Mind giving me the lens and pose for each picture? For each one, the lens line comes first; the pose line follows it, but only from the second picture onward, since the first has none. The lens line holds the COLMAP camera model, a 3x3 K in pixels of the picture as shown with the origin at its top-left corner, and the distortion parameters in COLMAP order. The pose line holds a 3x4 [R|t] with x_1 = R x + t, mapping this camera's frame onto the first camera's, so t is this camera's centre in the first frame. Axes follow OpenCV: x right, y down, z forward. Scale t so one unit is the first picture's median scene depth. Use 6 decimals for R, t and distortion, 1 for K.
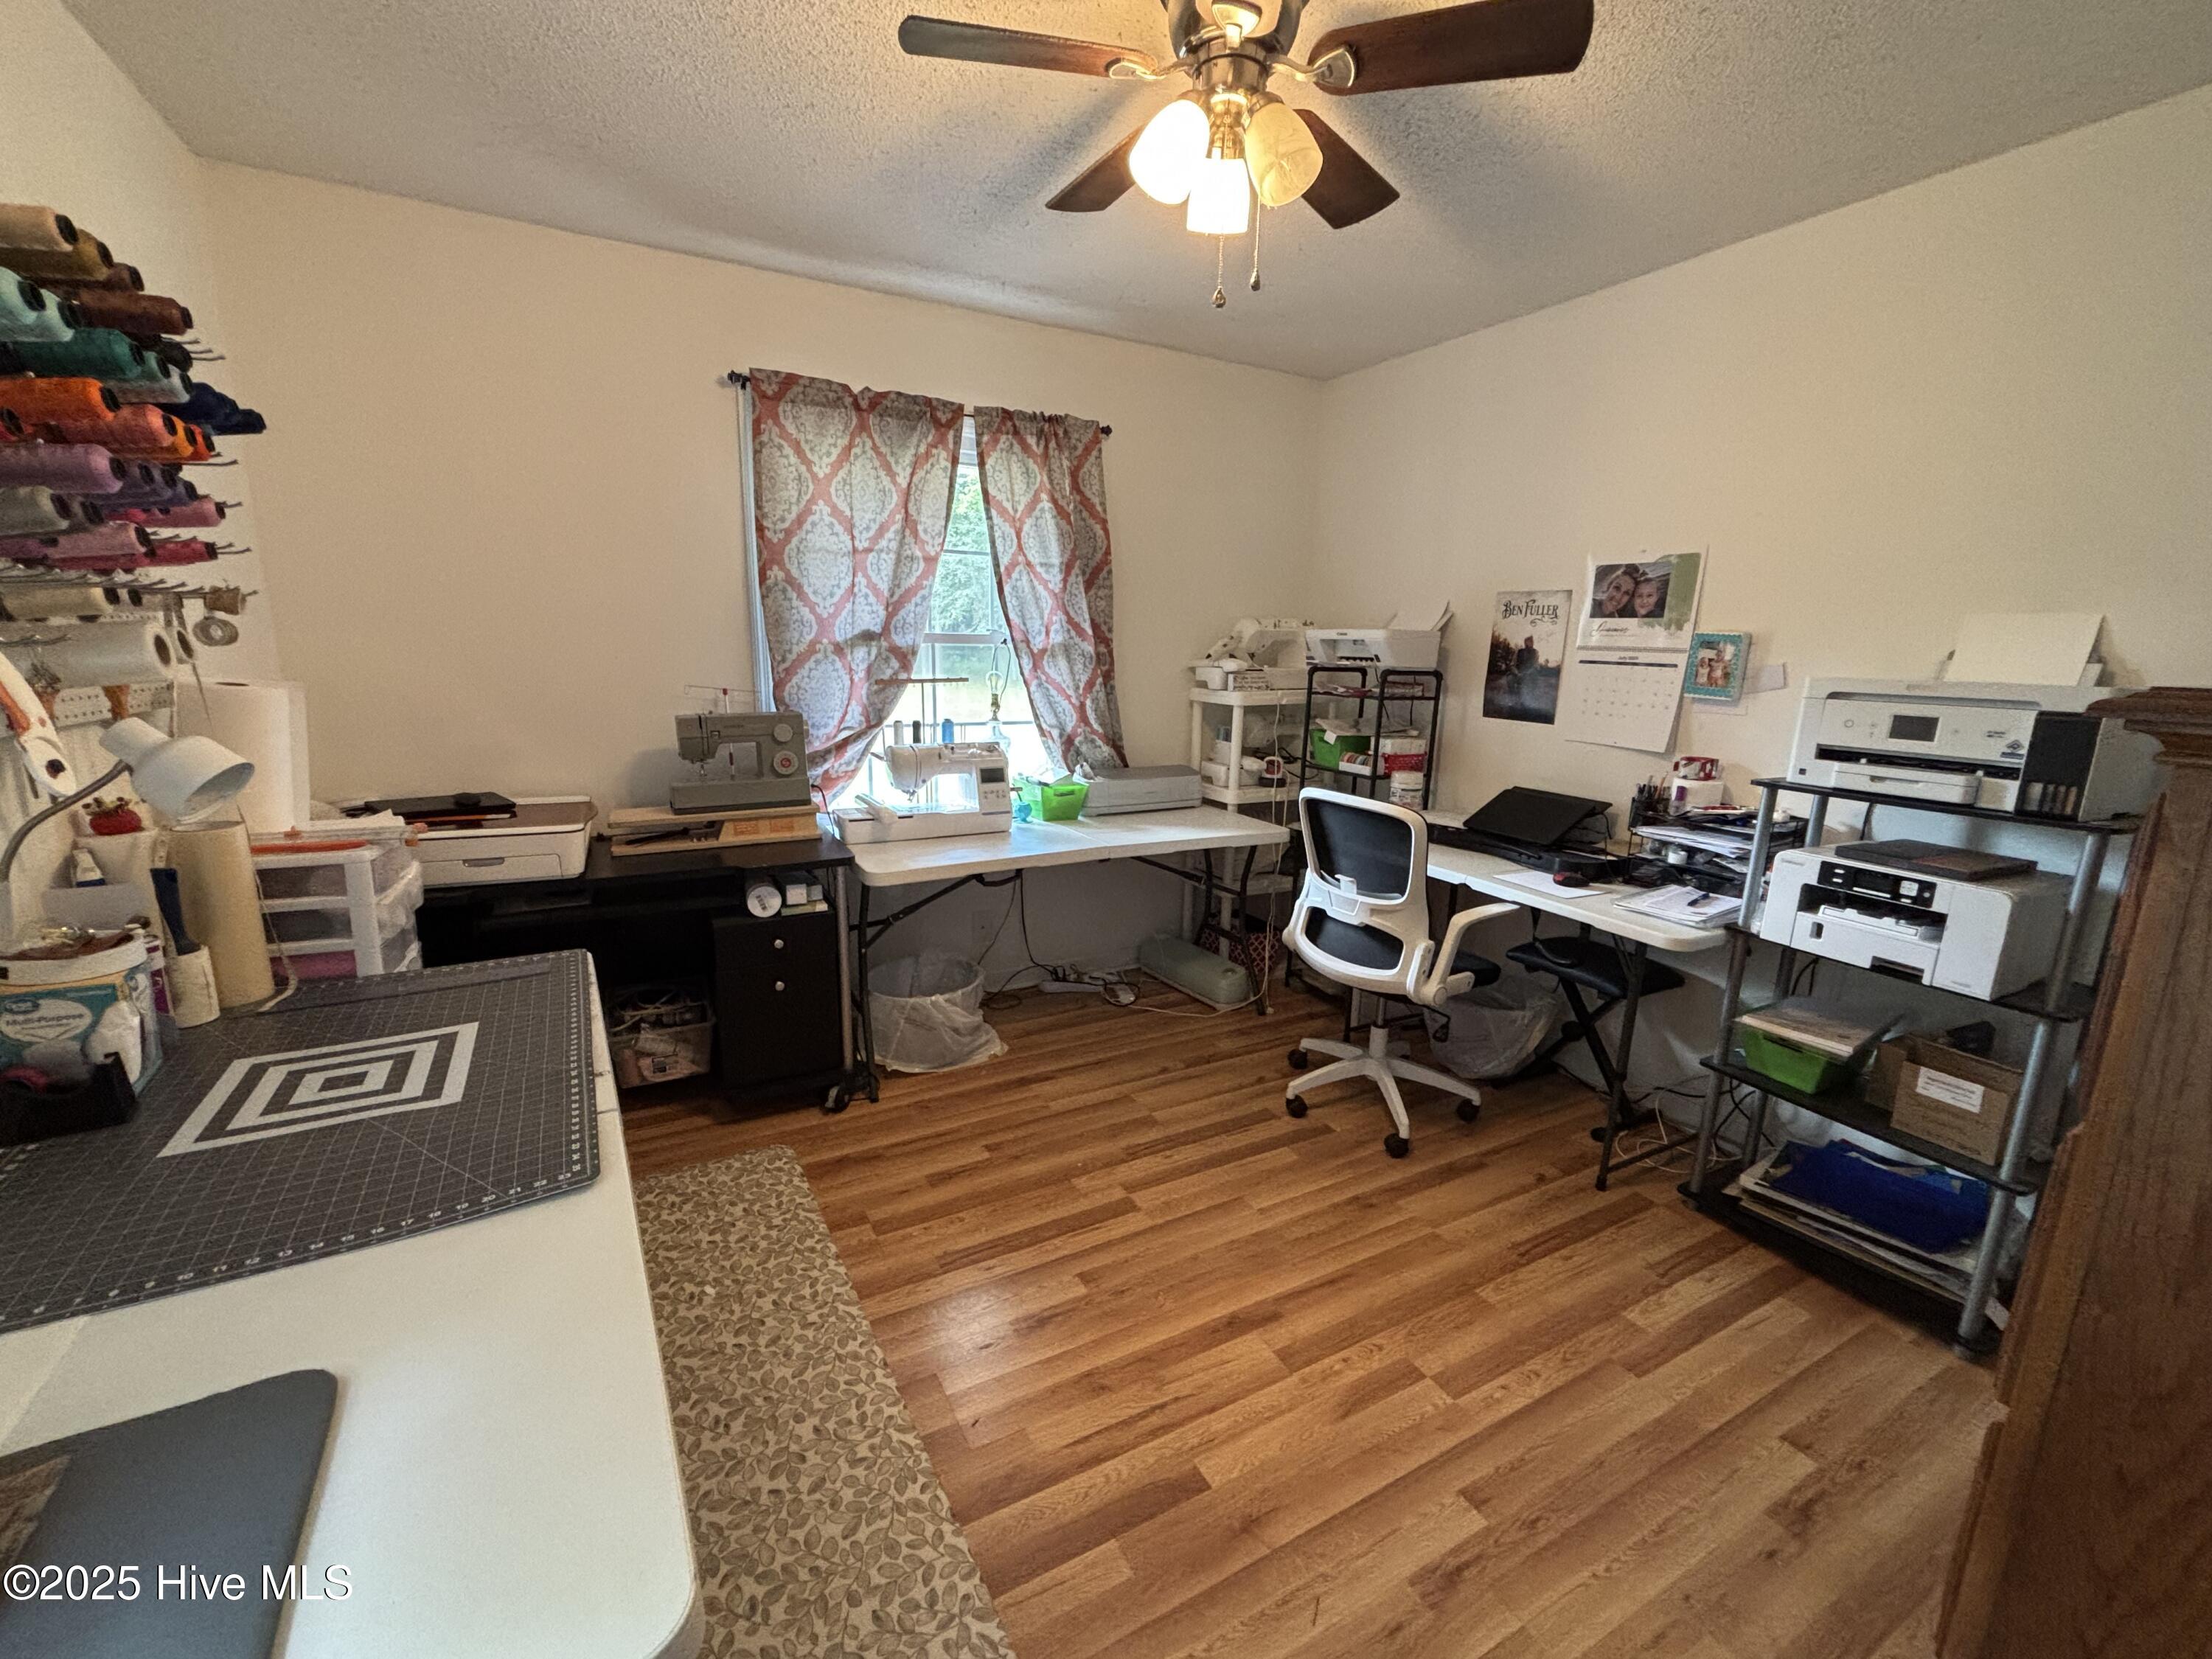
lens RADIAL K [[905.7, 0, 1095.7], [0, 905.7, 830.6], [0, 0, 1]] dist [-0.001207, 0.000875]
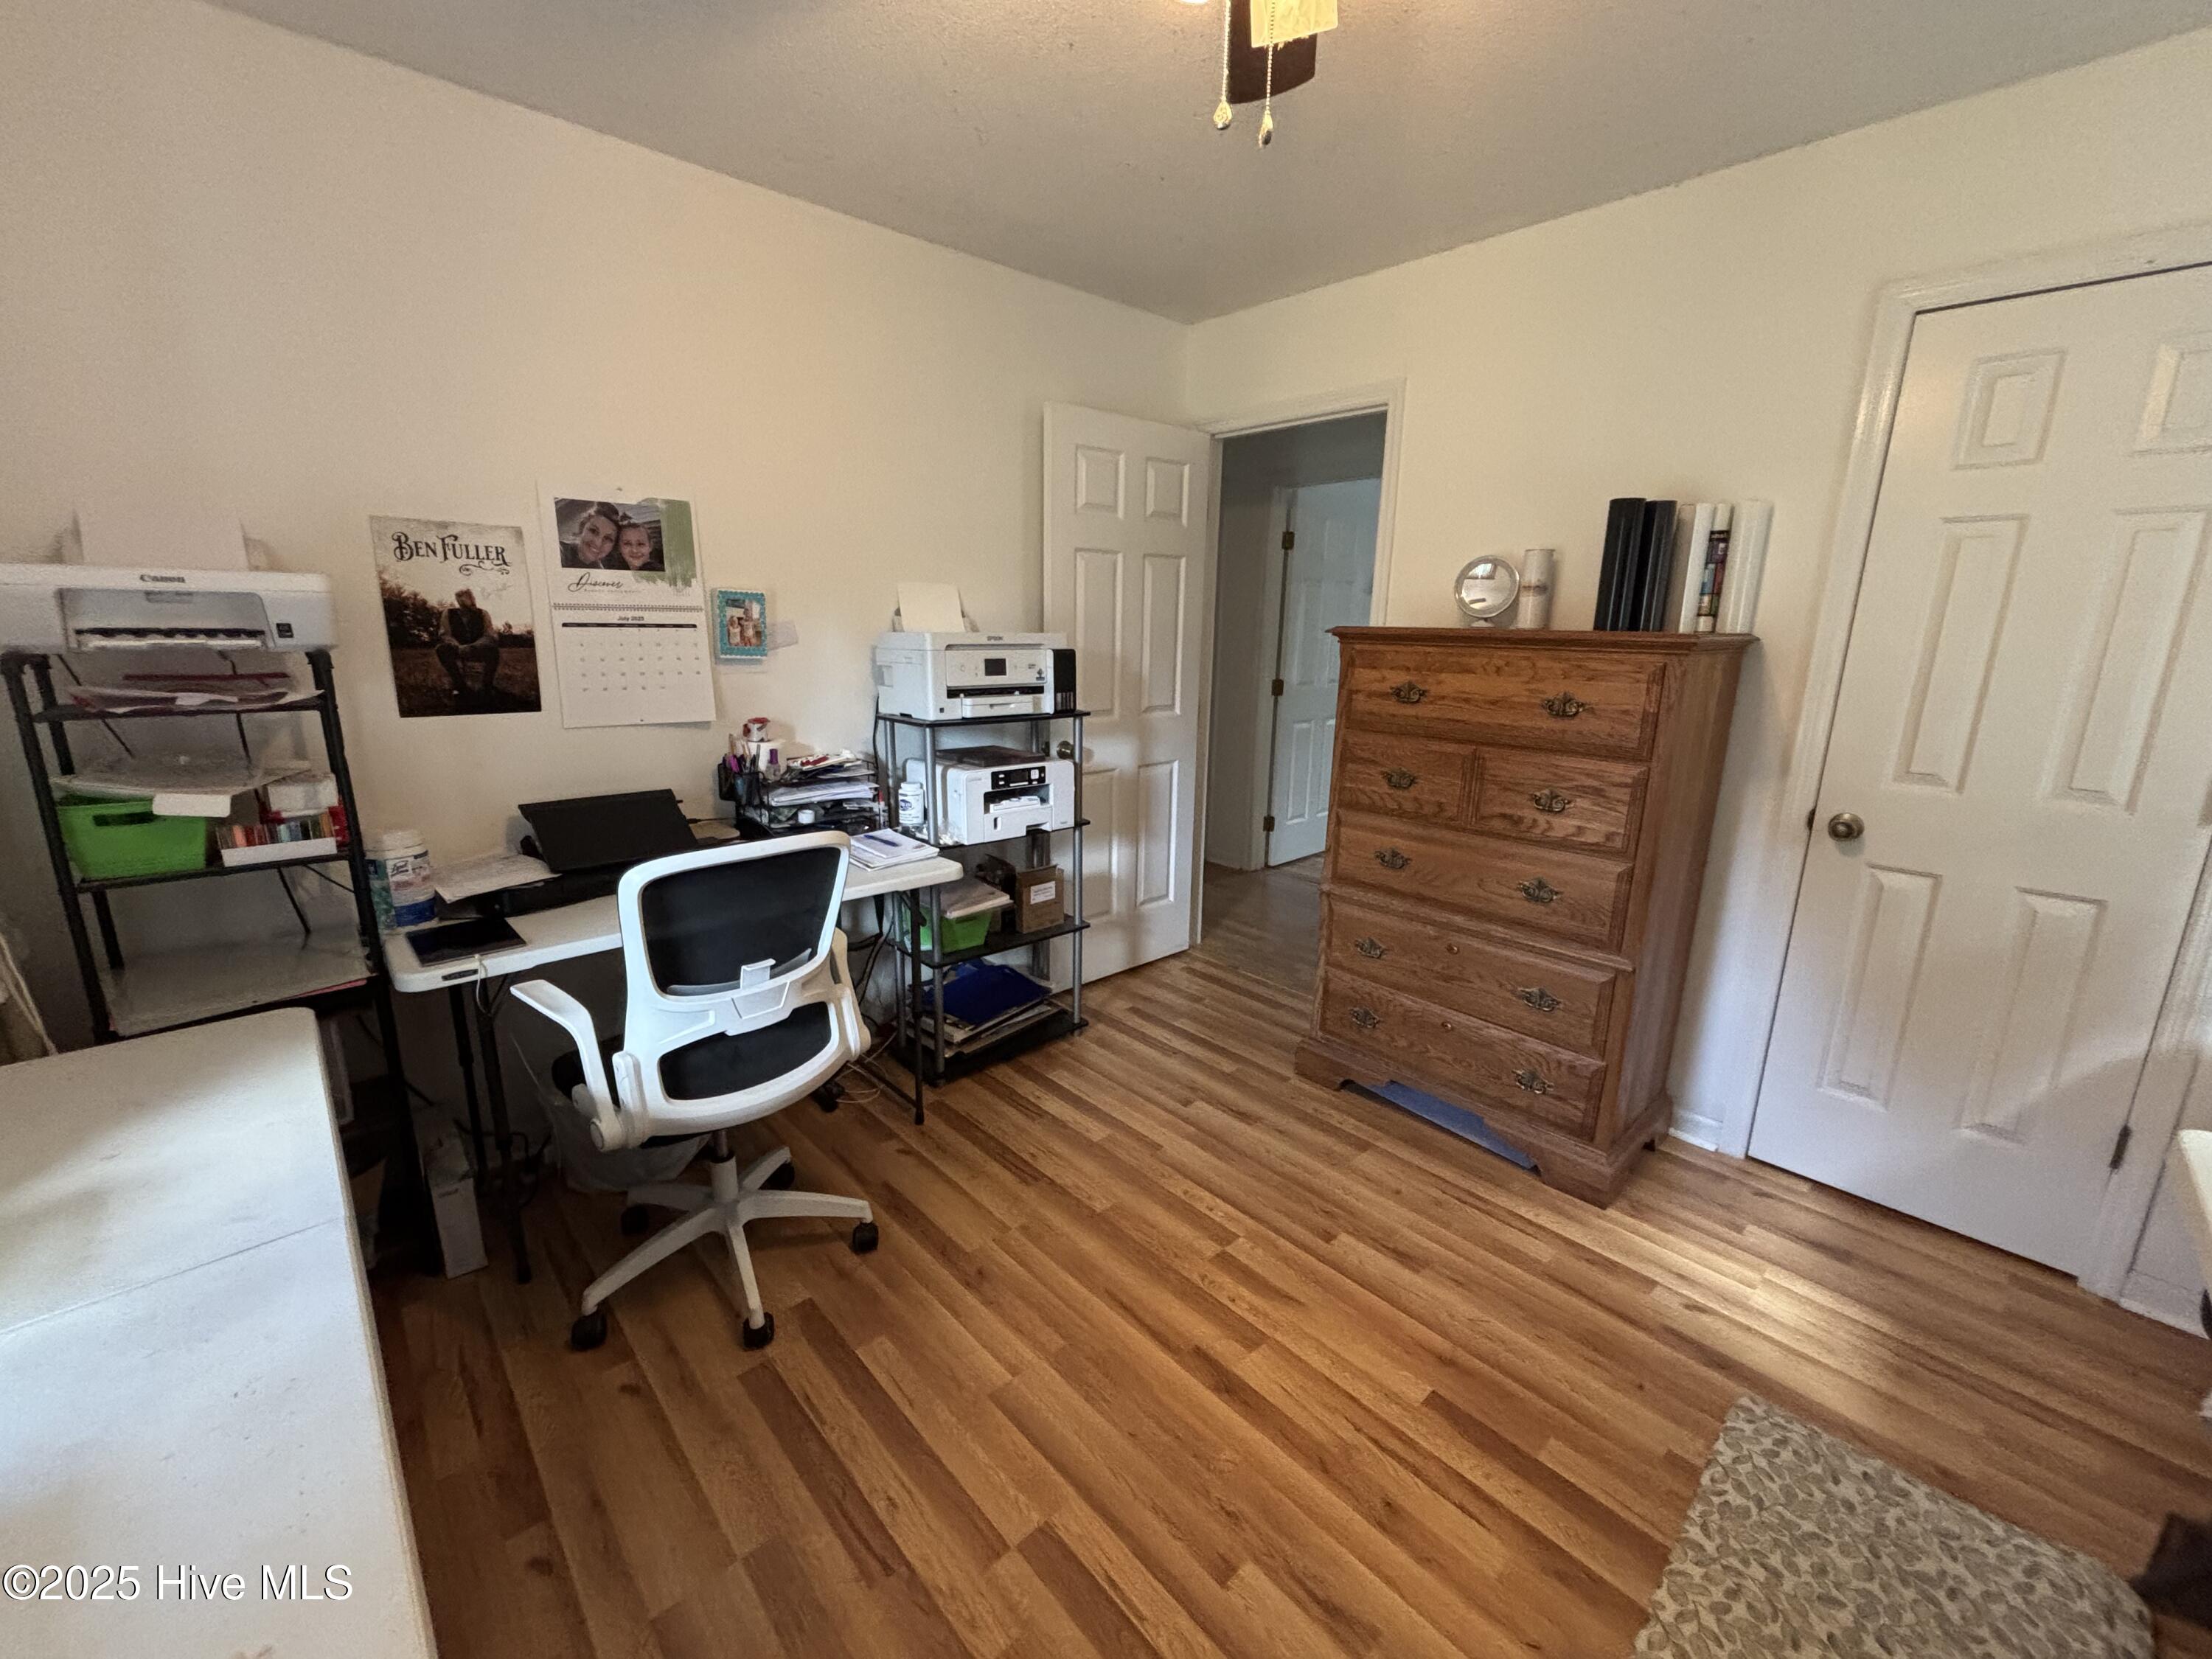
lens RADIAL K [[905.7, 0, 1101.2], [0, 905.7, 827.5], [0, 0, 1]] dist [-0.001207, 0.000875]
pose [[-0.243120, -0.250339, 0.937136, -0.398691], [0.177115, 0.938424, 0.296632, -0.204003], [-0.953689, 0.238098, -0.183811, 0.885926]]
